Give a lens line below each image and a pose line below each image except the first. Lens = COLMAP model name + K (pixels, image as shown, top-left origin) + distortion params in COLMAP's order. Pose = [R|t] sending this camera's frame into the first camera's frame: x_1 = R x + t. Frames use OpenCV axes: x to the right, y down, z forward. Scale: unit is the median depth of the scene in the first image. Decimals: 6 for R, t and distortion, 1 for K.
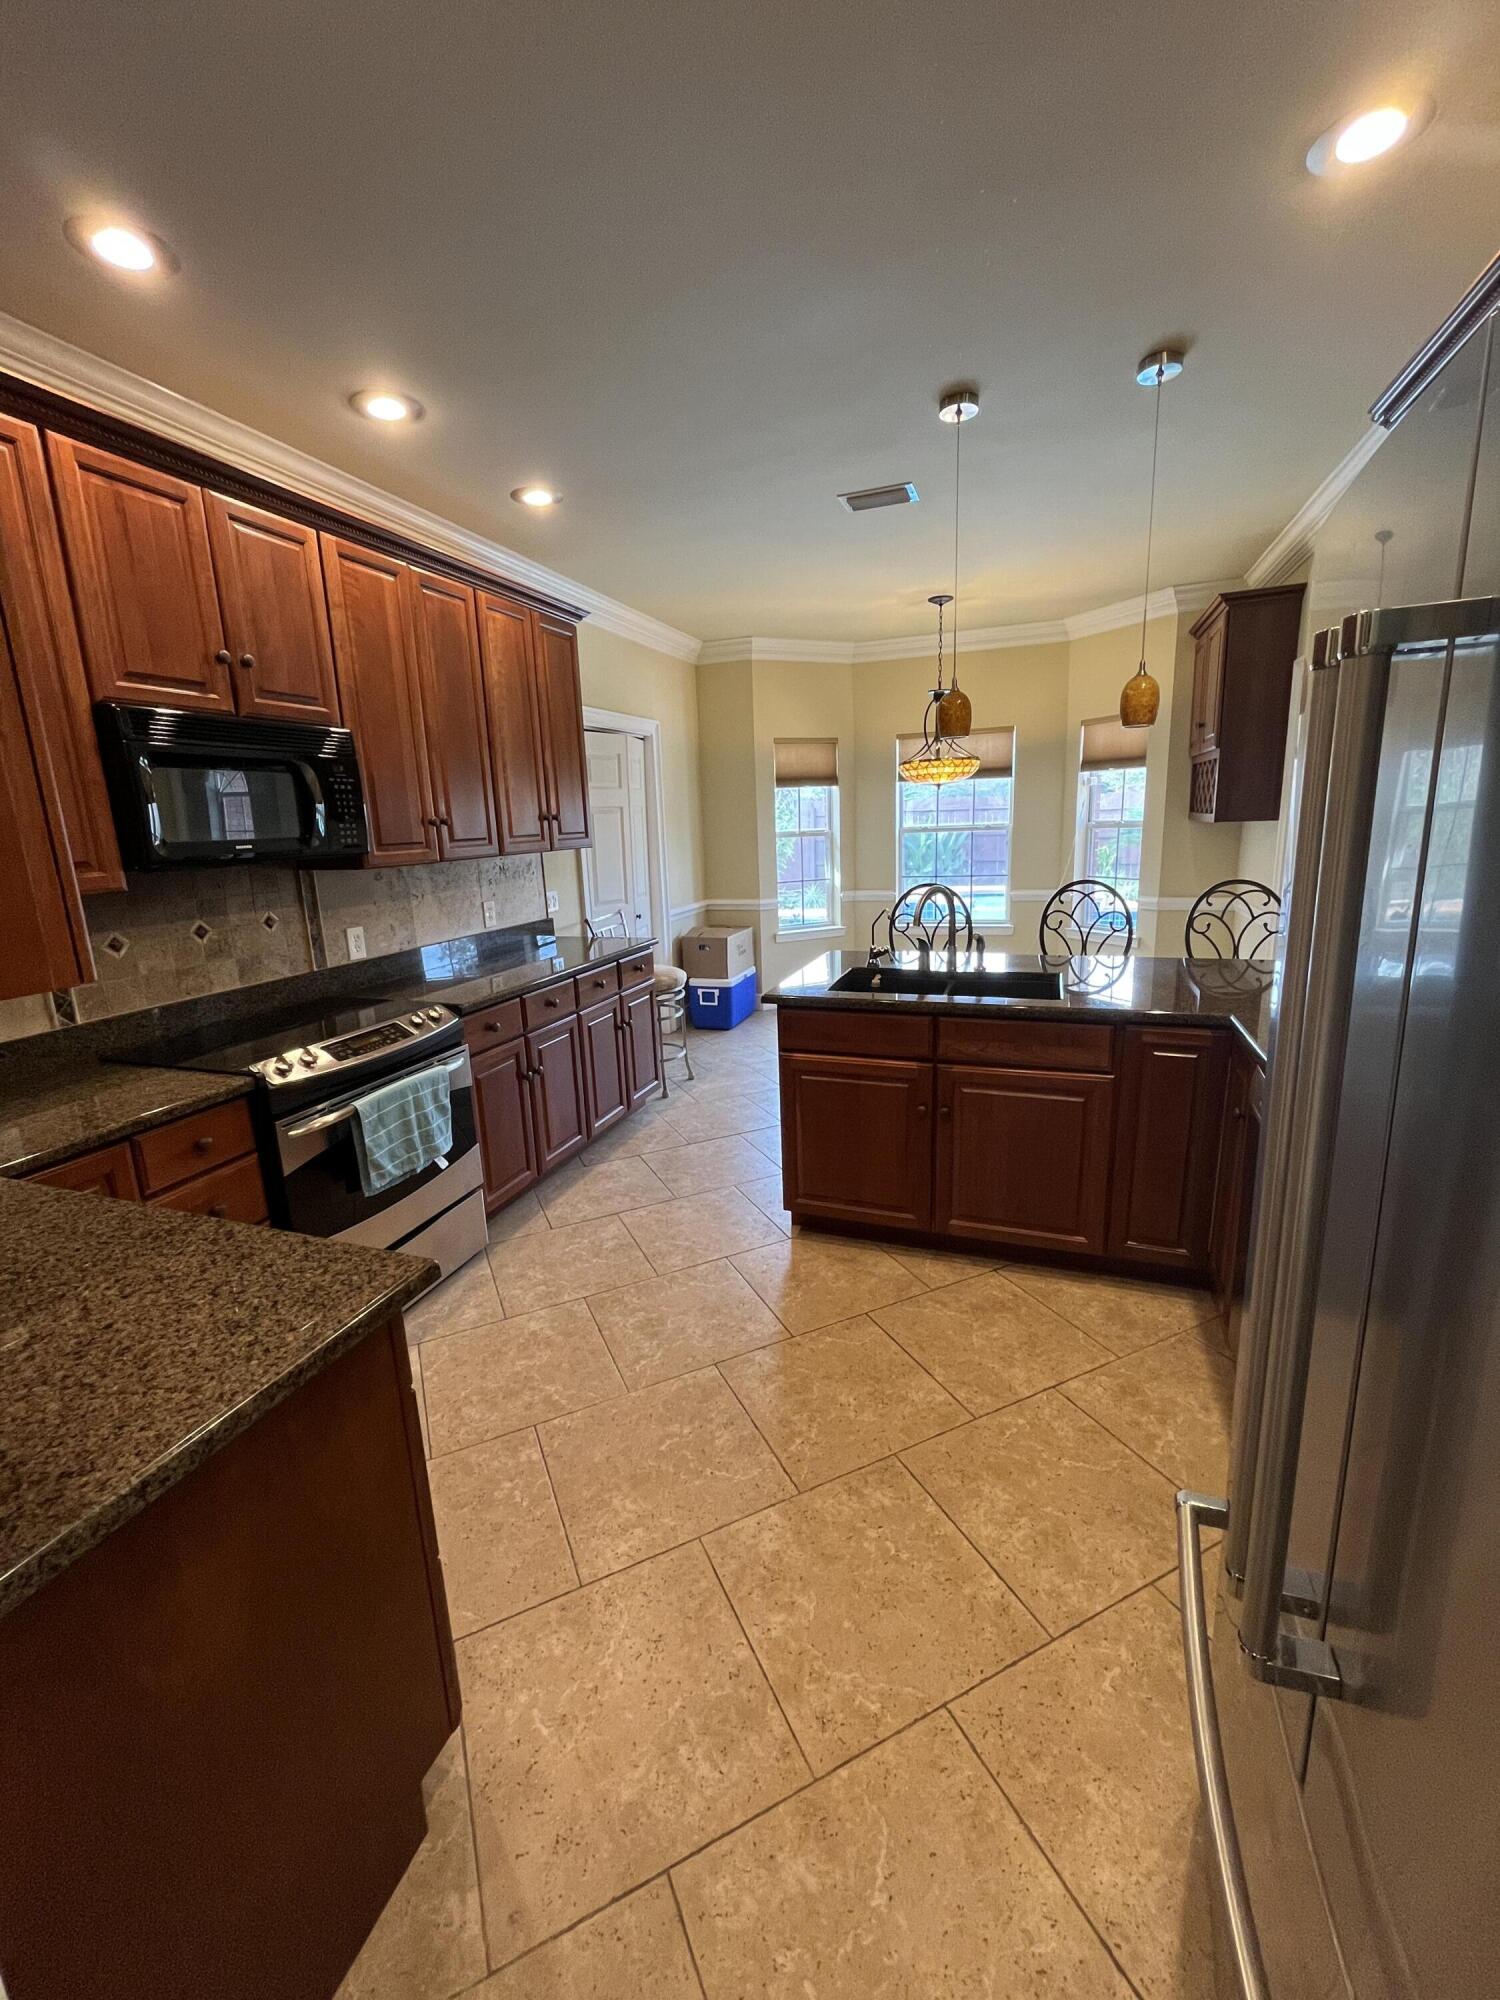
lens RADIAL K [[815.8, 0, 750.0], [0, 815.8, 1000.0], [0, 0, 1]] dist [-0.000751, -0.000029]
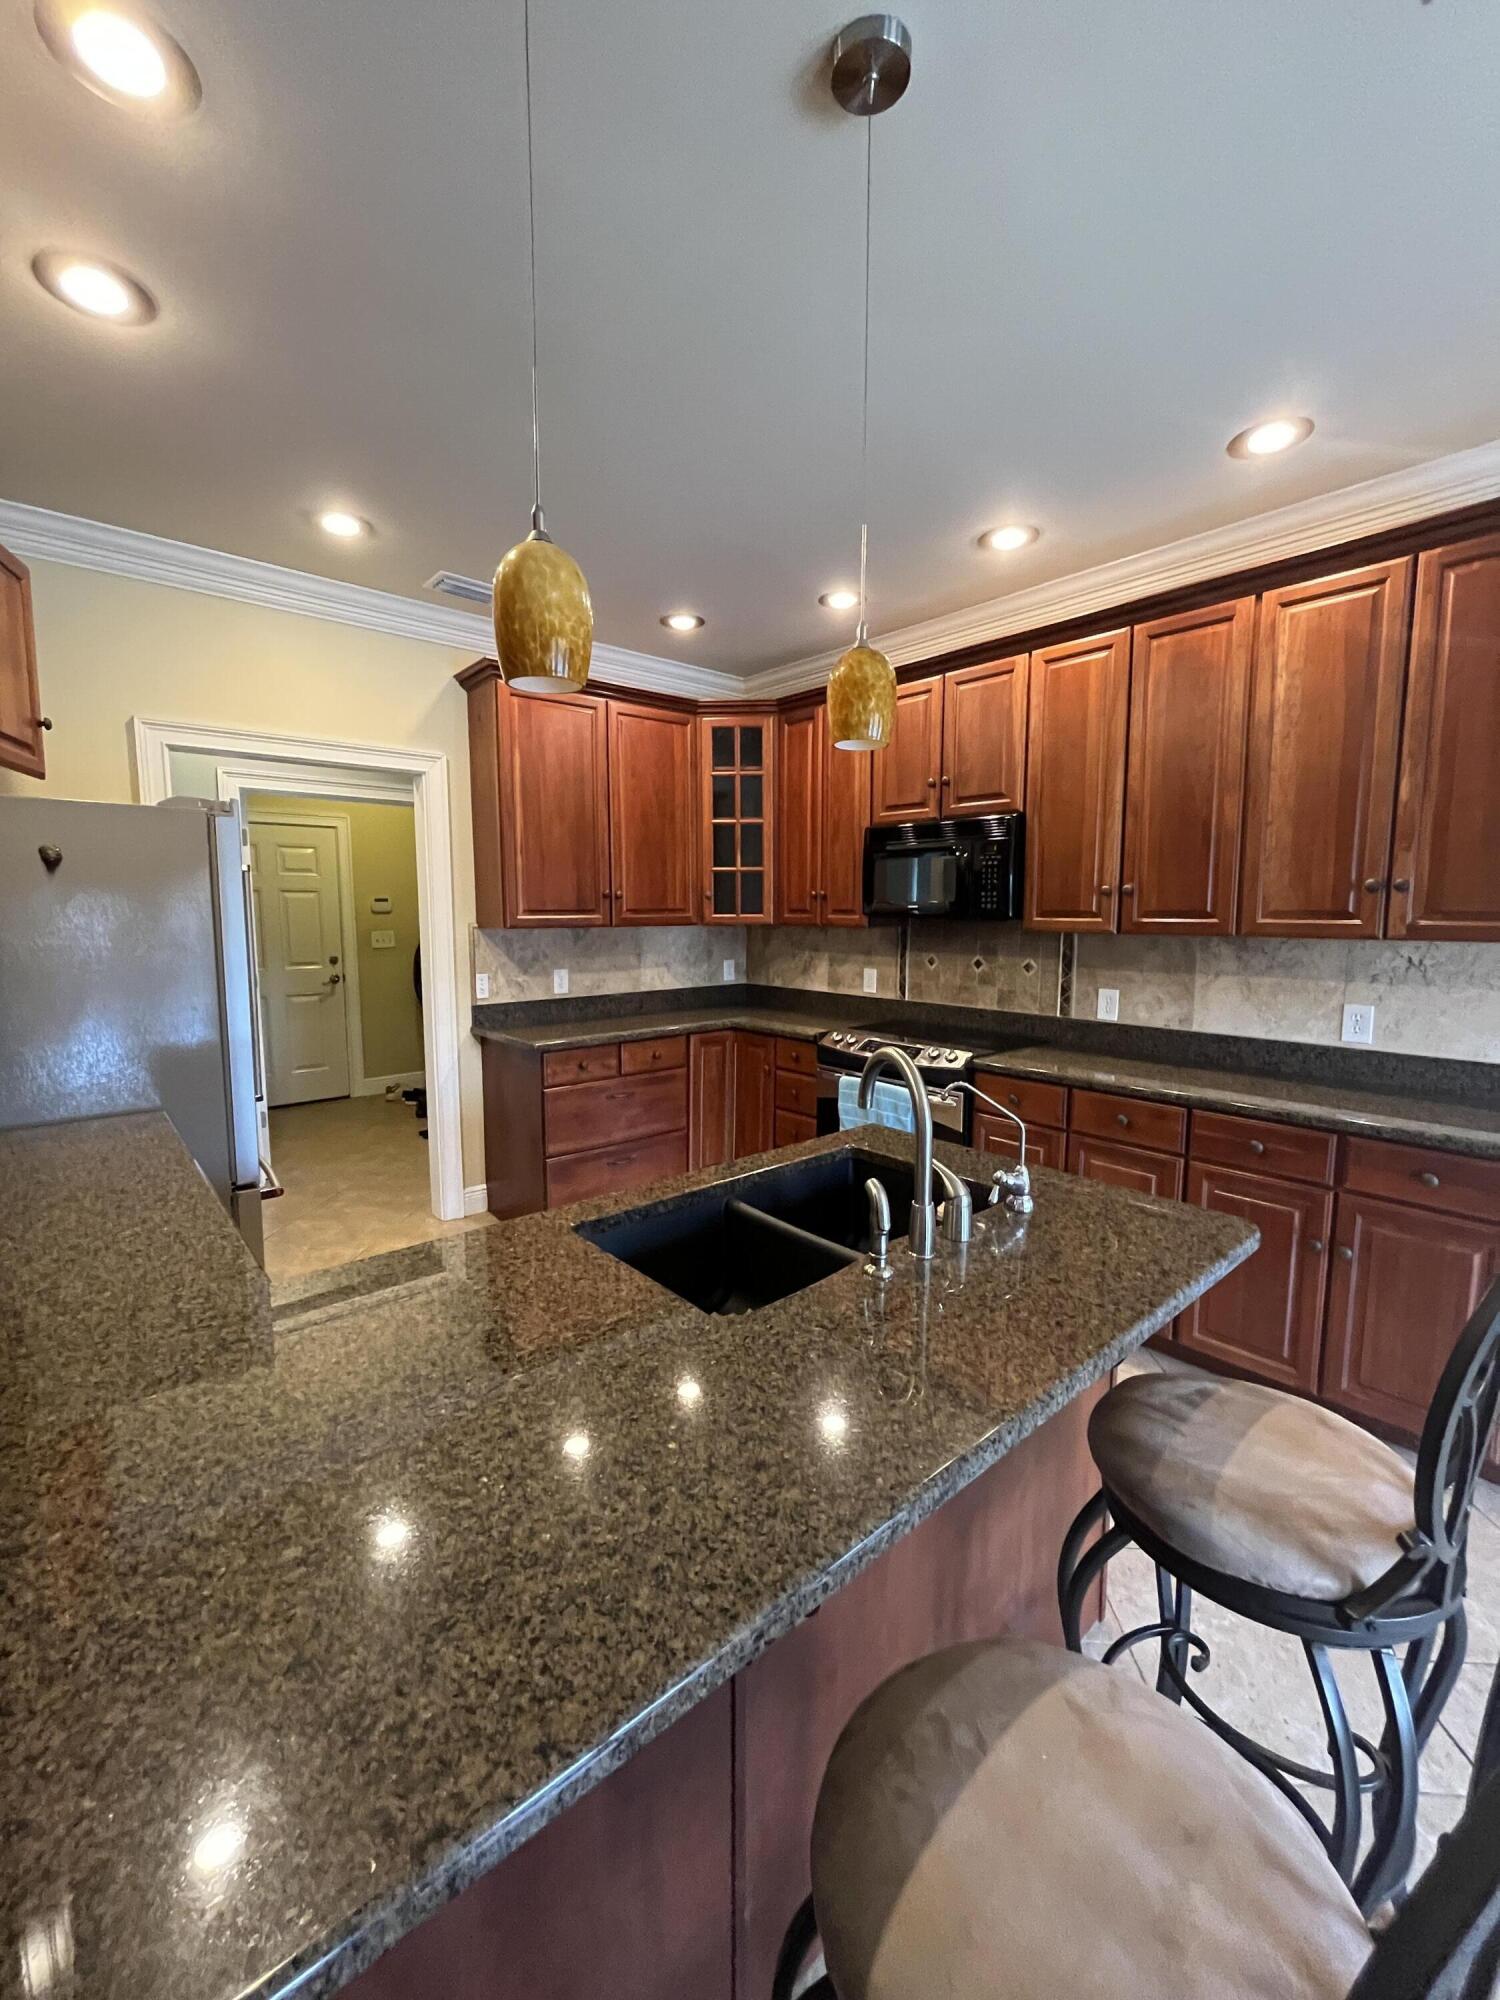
lens RADIAL K [[815.8, 0, 750.0], [0, 815.8, 1000.0], [0, 0, 1]] dist [-0.000751, -0.000029]
pose [[-0.480056, 0.135834, -0.866658, 0.784143], [-0.176245, 0.952861, 0.246969, -0.310477], [0.859351, 0.271303, -0.433486, 1.306935]]
